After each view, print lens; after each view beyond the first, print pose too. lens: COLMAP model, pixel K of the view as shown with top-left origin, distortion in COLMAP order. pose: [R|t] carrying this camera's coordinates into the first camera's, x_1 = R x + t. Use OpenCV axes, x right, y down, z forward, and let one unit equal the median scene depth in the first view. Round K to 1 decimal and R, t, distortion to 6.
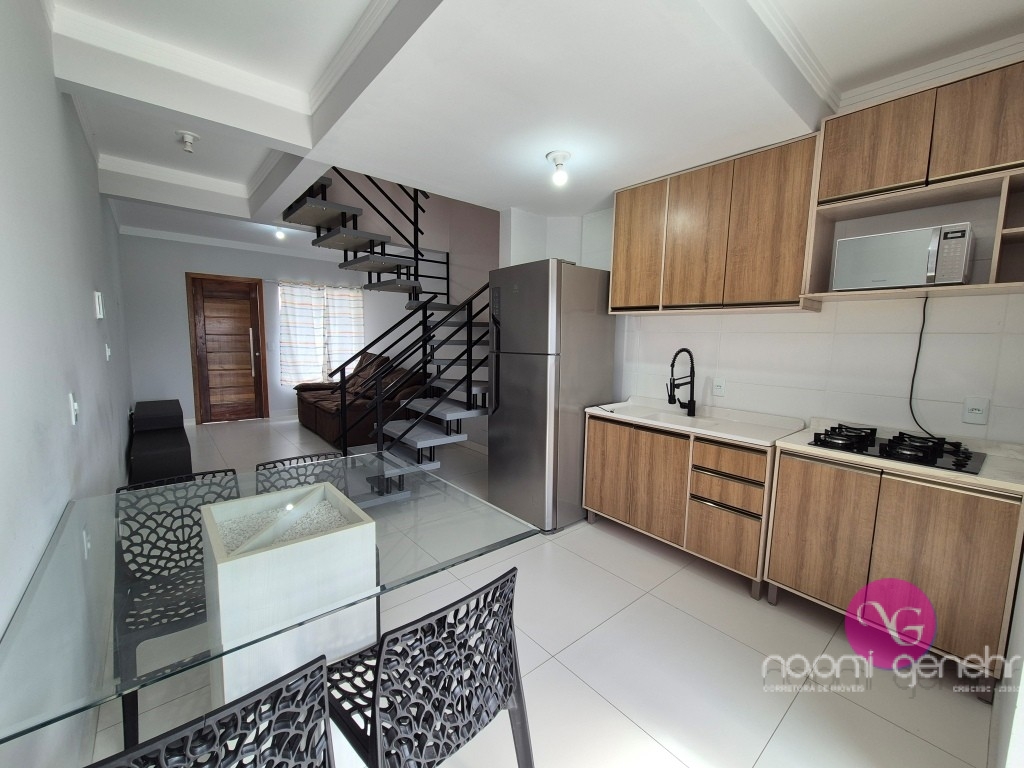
lens RADIAL K [[419.9, 0, 508.0], [0, 419.9, 387.0], [0, 0, 1]] dist [0.003106, -0.001151]
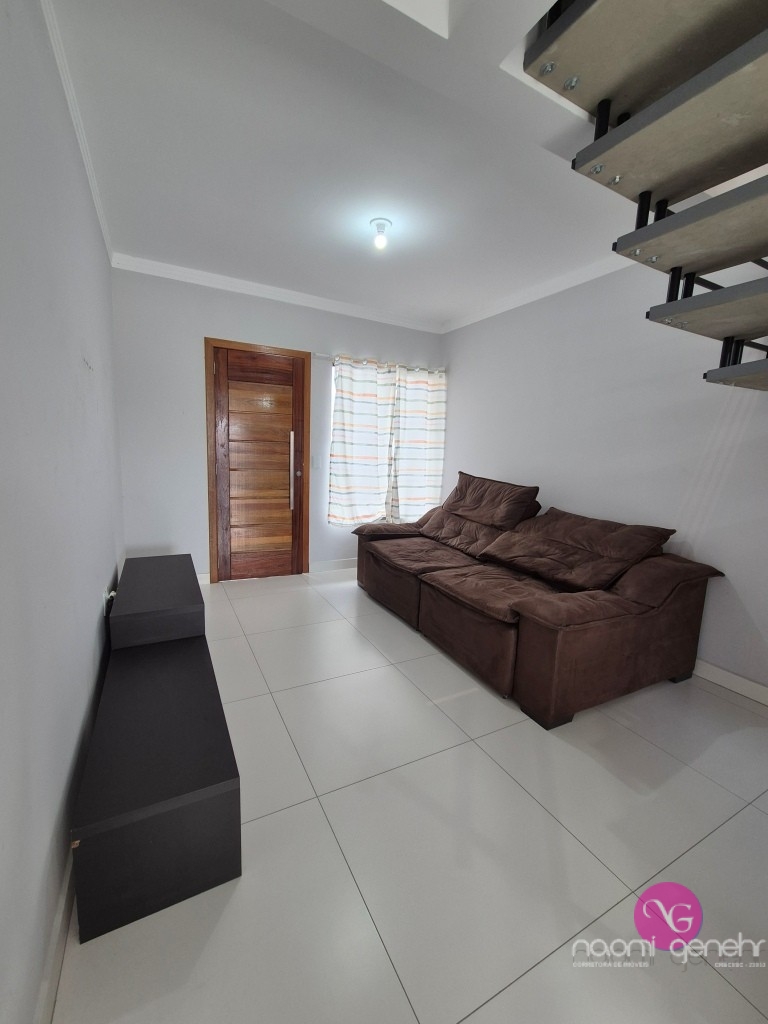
lens RADIAL K [[419.9, 0, 378.8], [0, 419.9, 508.2], [0, 0, 1]] dist [0.003106, -0.001151]
pose [[0.976737, 0.042847, -0.210115, -0.926909], [-0.040215, 0.999050, 0.016789, -0.112971], [0.210635, -0.007949, 0.977532, 1.105876]]
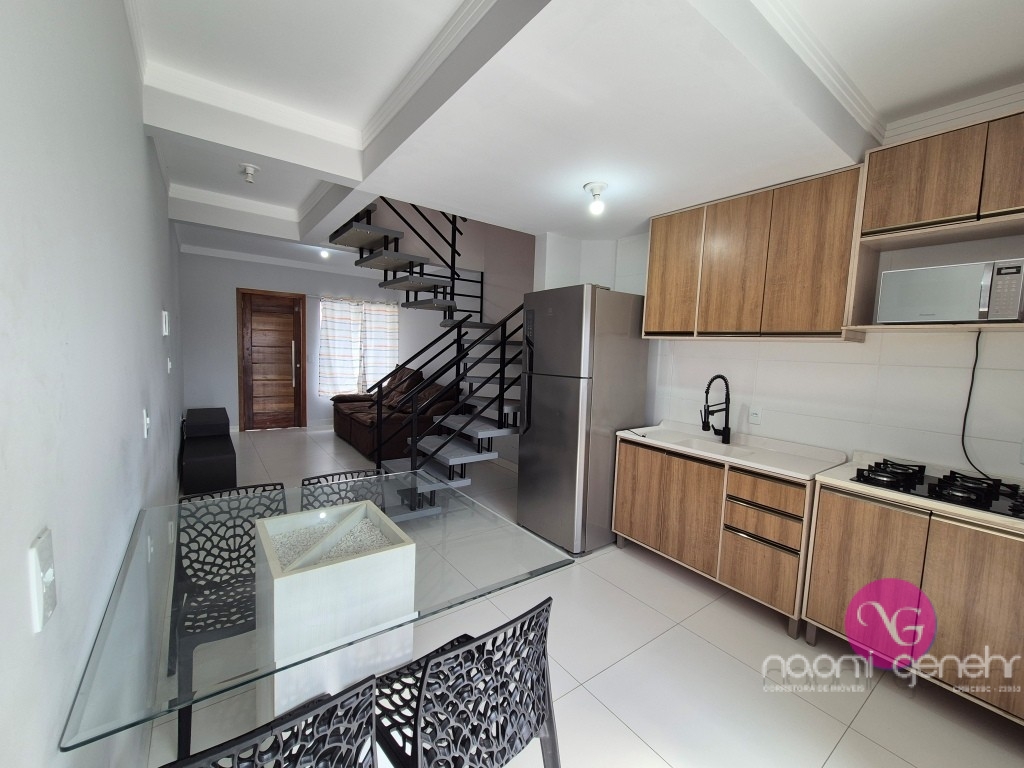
lens RADIAL K [[419.9, 0, 508.3], [0, 419.9, 386.6], [0, 0, 1]] dist [0.003106, -0.001151]
pose [[0.997558, 0.025561, -0.064998, -0.013539], [-0.027595, 0.999151, -0.030589, -0.022366], [0.064161, 0.032308, 0.997416, -0.021821]]
